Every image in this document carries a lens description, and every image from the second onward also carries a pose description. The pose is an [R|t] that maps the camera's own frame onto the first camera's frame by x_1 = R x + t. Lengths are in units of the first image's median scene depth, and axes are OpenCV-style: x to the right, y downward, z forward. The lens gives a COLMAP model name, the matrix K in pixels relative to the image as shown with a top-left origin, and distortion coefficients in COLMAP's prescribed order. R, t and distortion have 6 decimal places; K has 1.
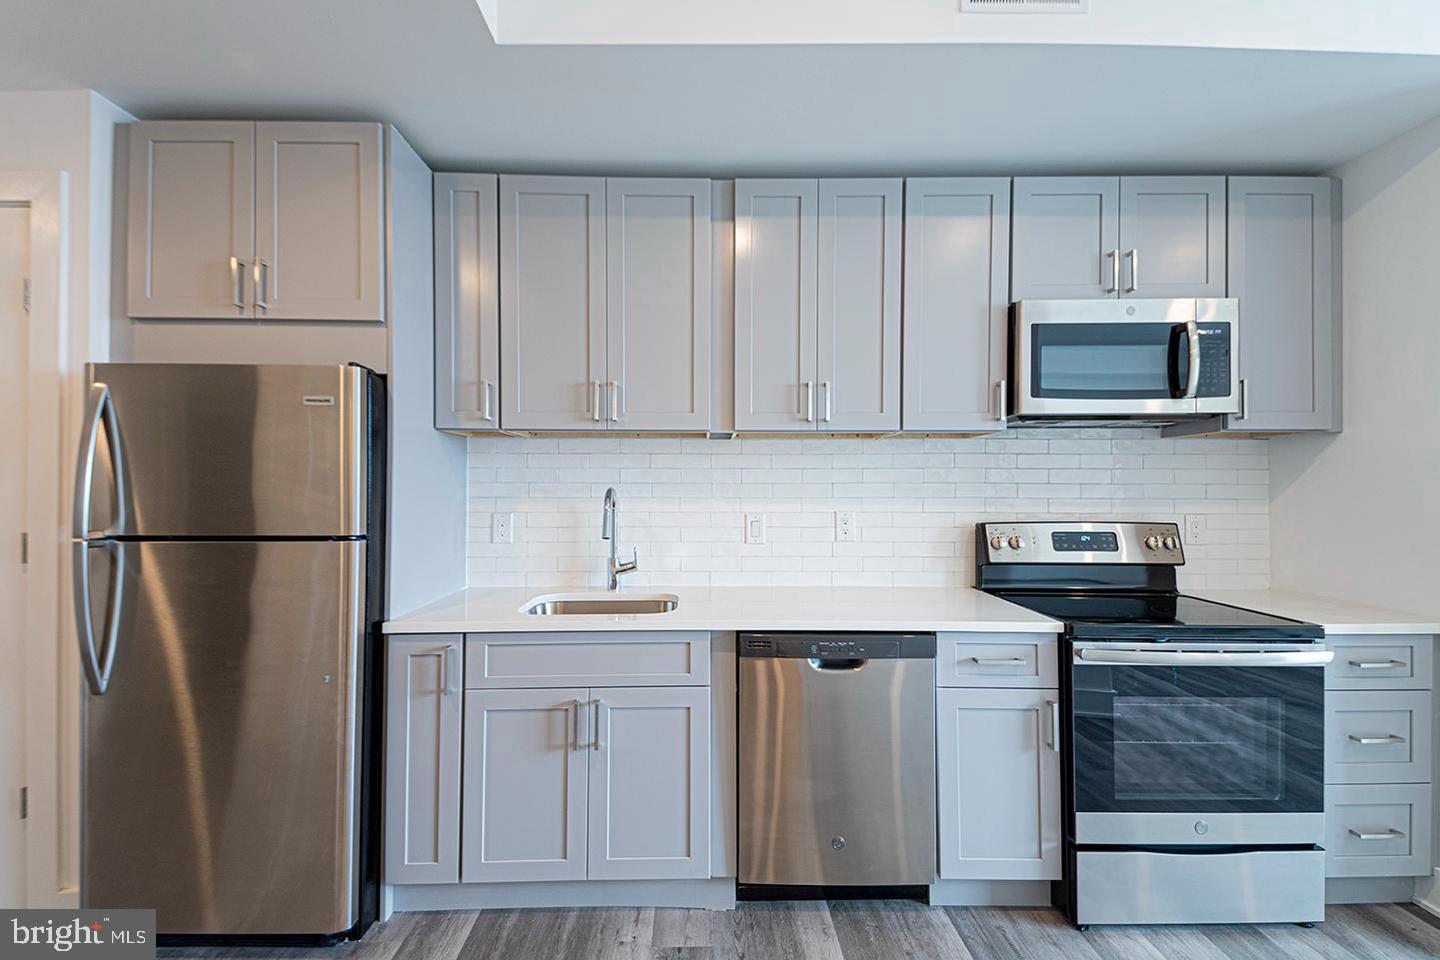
lens RADIAL K [[627.5, 0, 722.1], [0, 627.5, 483.8], [0, 0, 1]] dist [0.065152, -0.034254]
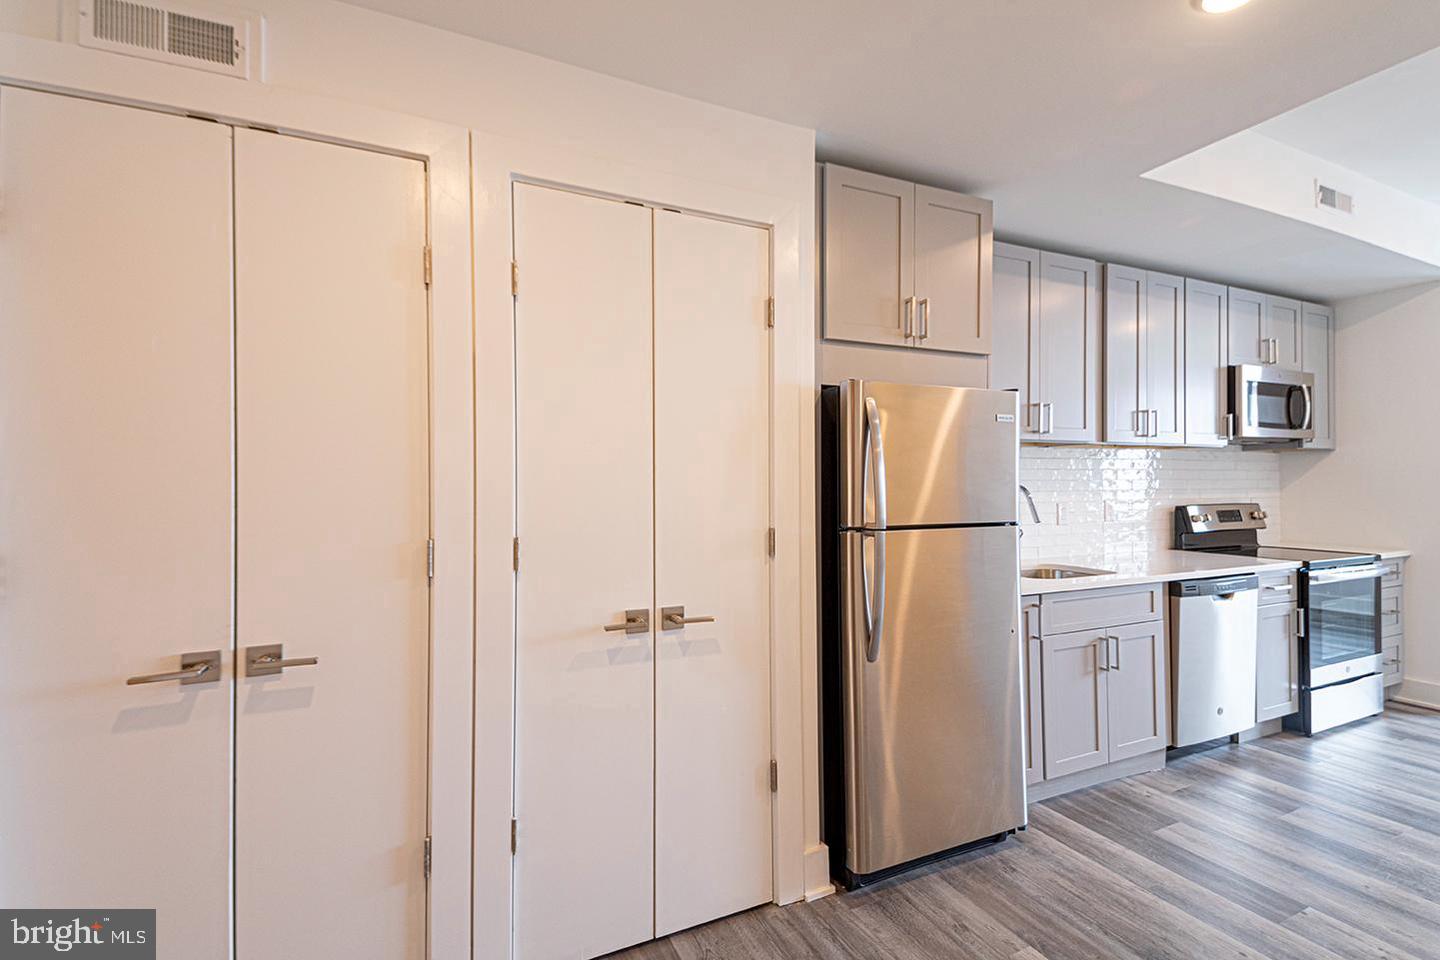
lens RADIAL K [[633.9, 0, 711.0], [0, 633.9, 479.7], [0, 0, 1]] dist [0.056605, -0.032066]
pose [[0.915427, -0.004090, 0.402462, -1.531432], [0.003410, 0.999991, 0.002407, -0.009180], [-0.402469, -0.000831, 0.915433, 0.050324]]
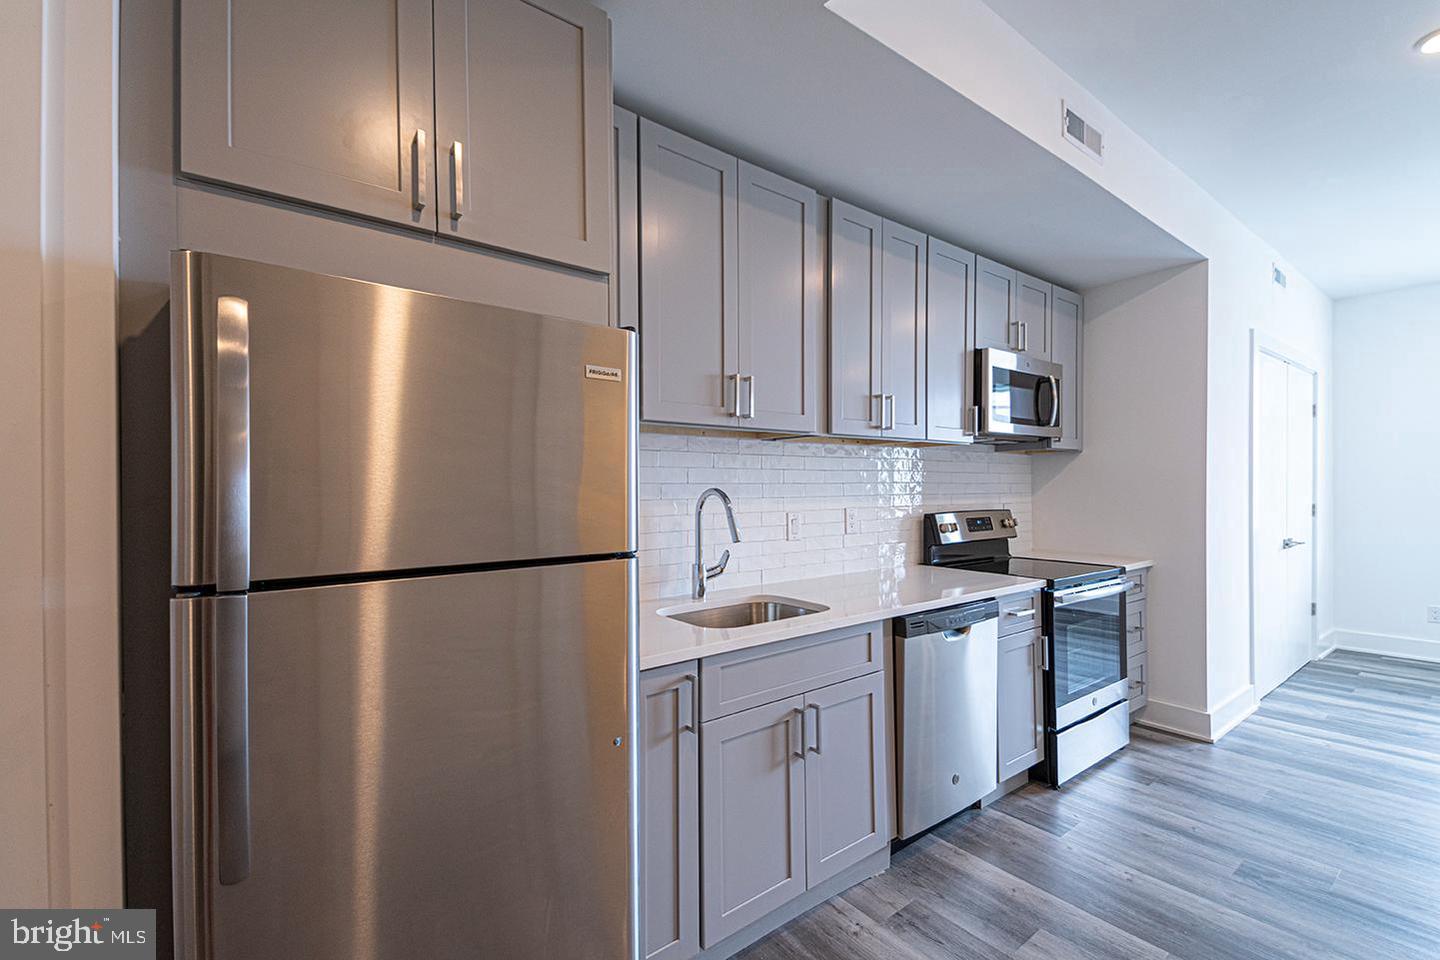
lens RADIAL K [[627.5, 0, 722.1], [0, 627.5, 483.8], [0, 0, 1]] dist [0.065152, -0.034254]
pose [[0.791305, -0.002149, 0.611418, -0.878465], [0.000348, 0.999995, 0.003065, -0.002932], [-0.611422, -0.002212, 0.791302, 0.300937]]
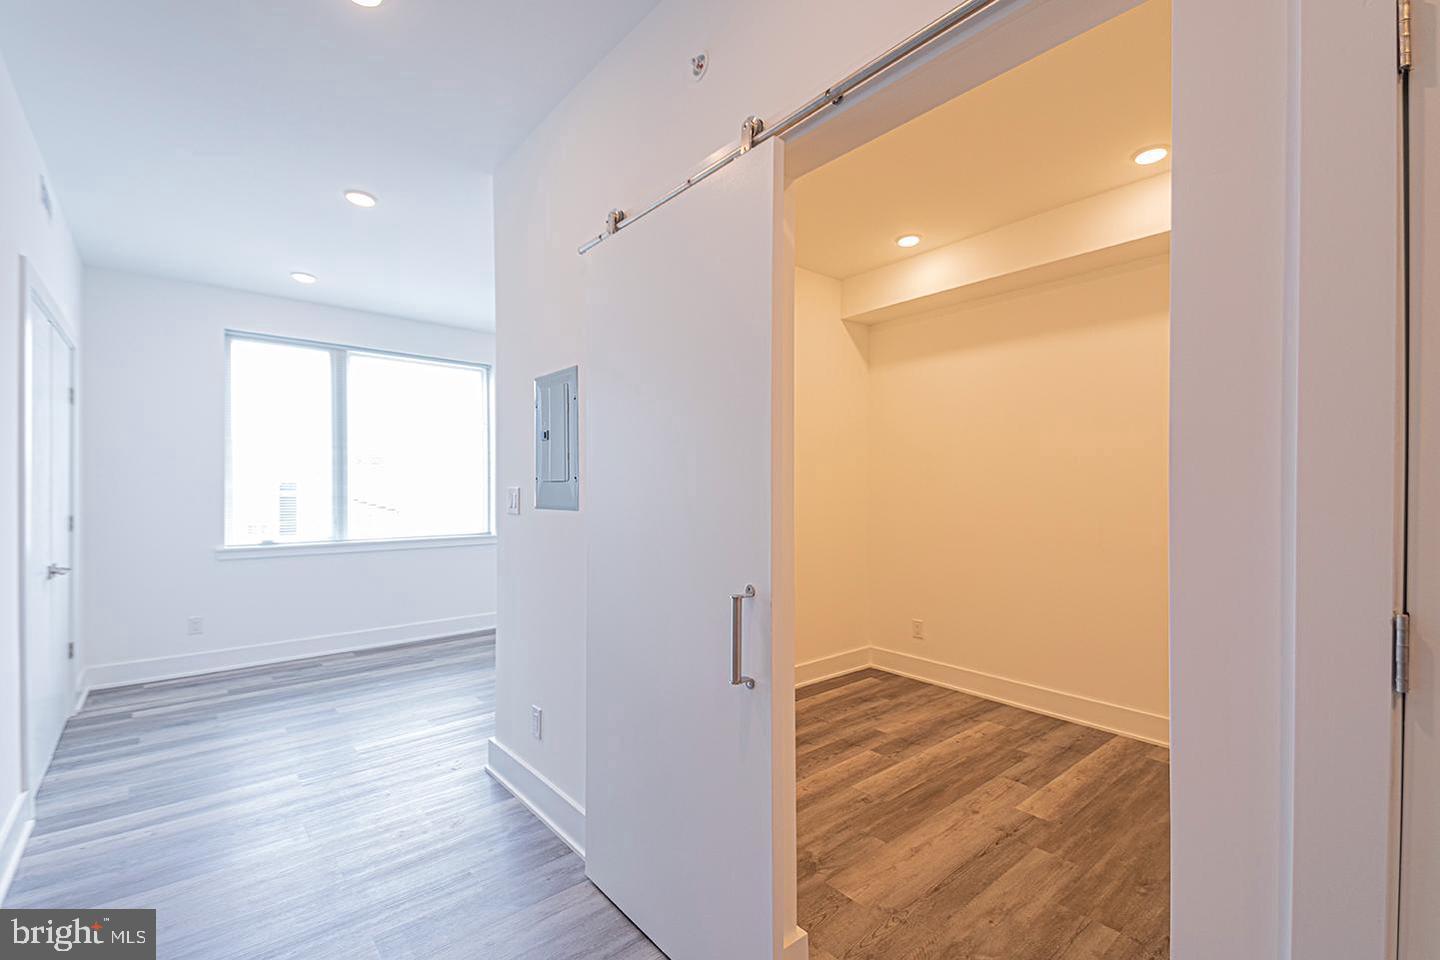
lens RADIAL K [[627.5, 0, 722.1], [0, 627.5, 483.8], [0, 0, 1]] dist [0.065152, -0.034254]
pose [[-0.645080, 0.004942, 0.764099, -0.342127], [0.000263, 0.999980, -0.006245, 0.001048], [-0.764115, -0.003828, -0.645068, 0.611920]]
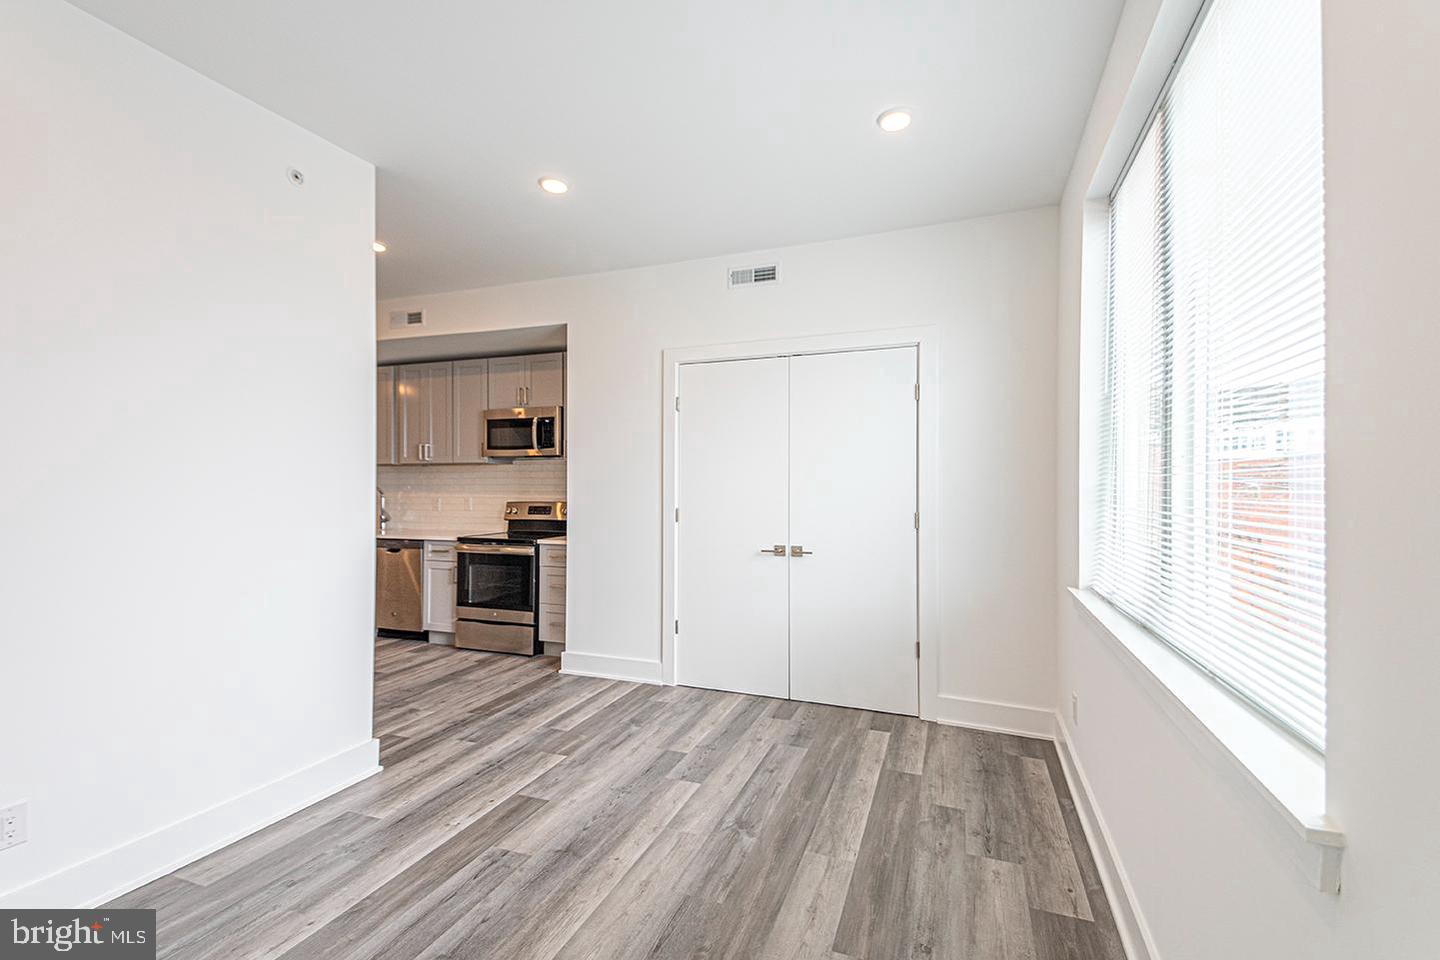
lens RADIAL K [[598.9, 0, 667.5], [0, 598.9, 484.9], [0, 0, 1]] dist [0.084777, 0.000035]
pose [[0.926085, 0.001341, -0.377312, 2.188579], [-0.001469, 0.999999, -0.000049, -0.000779], [0.377311, 0.000600, 0.926086, -0.961876]]
